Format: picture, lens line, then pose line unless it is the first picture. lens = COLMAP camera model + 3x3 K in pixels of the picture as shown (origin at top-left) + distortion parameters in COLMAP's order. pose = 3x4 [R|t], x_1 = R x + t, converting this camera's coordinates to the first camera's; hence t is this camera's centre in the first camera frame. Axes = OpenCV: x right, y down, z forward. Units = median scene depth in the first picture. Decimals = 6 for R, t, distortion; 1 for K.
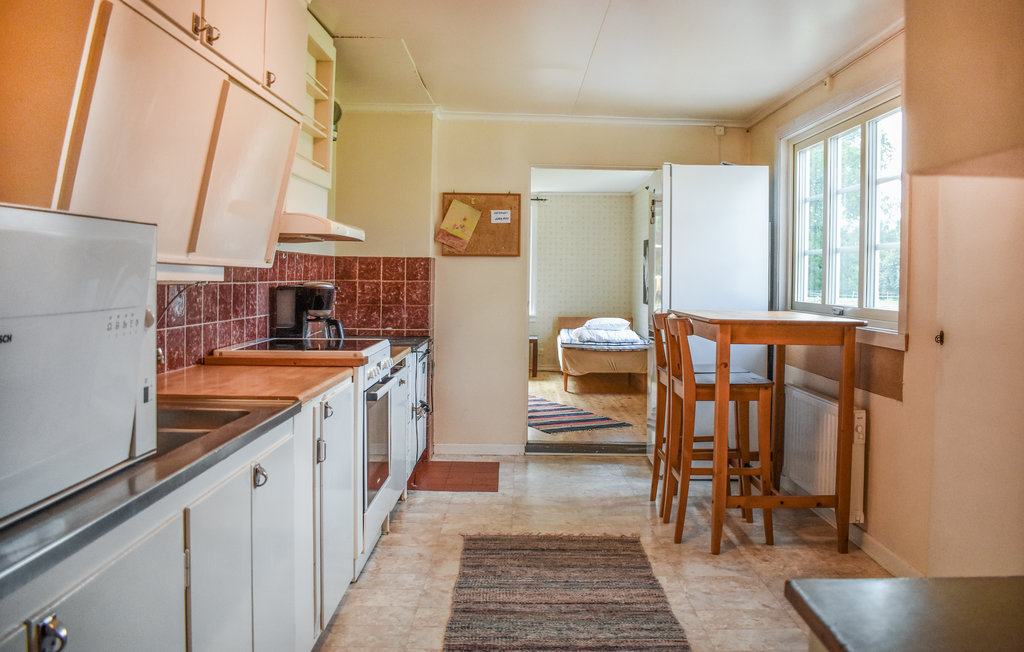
lens RADIAL K [[1117.6, 0, 512.0], [0, 1117.6, 326.0], [0, 0, 1]] dist [-0.253758, 0.001616]
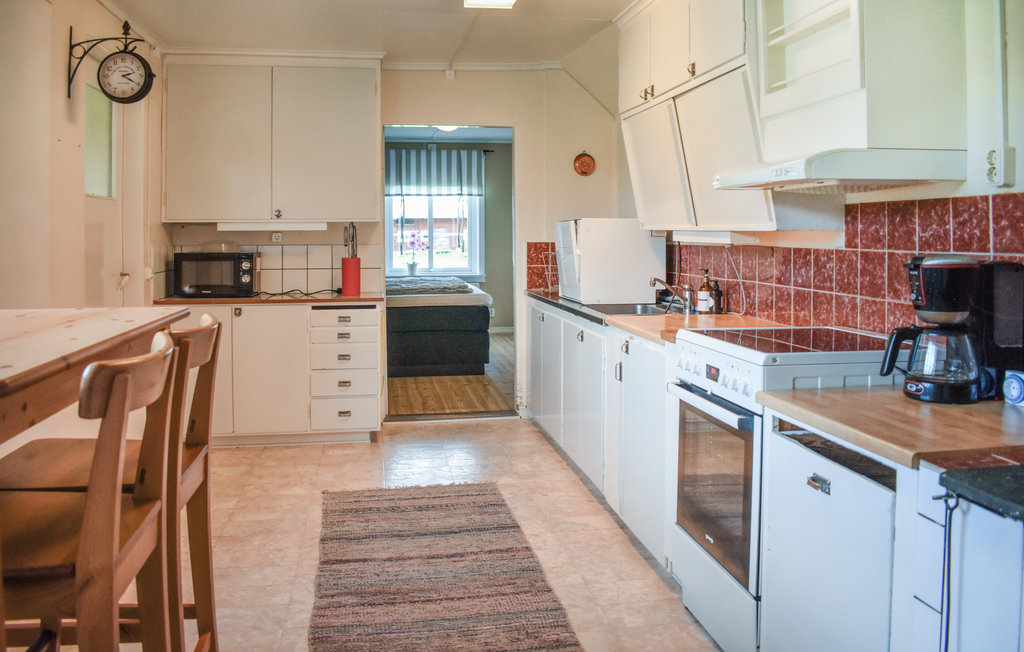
lens RADIAL K [[1117.6, 0, 512.0], [0, 1117.6, 326.0], [0, 0, 1]] dist [-0.253758, 0.001616]
pose [[-0.991848, -0.004818, -0.127332, 0.096595], [-0.019867, 0.992912, 0.117183, -0.074462], [0.125864, 0.118757, -0.984914, 1.824514]]
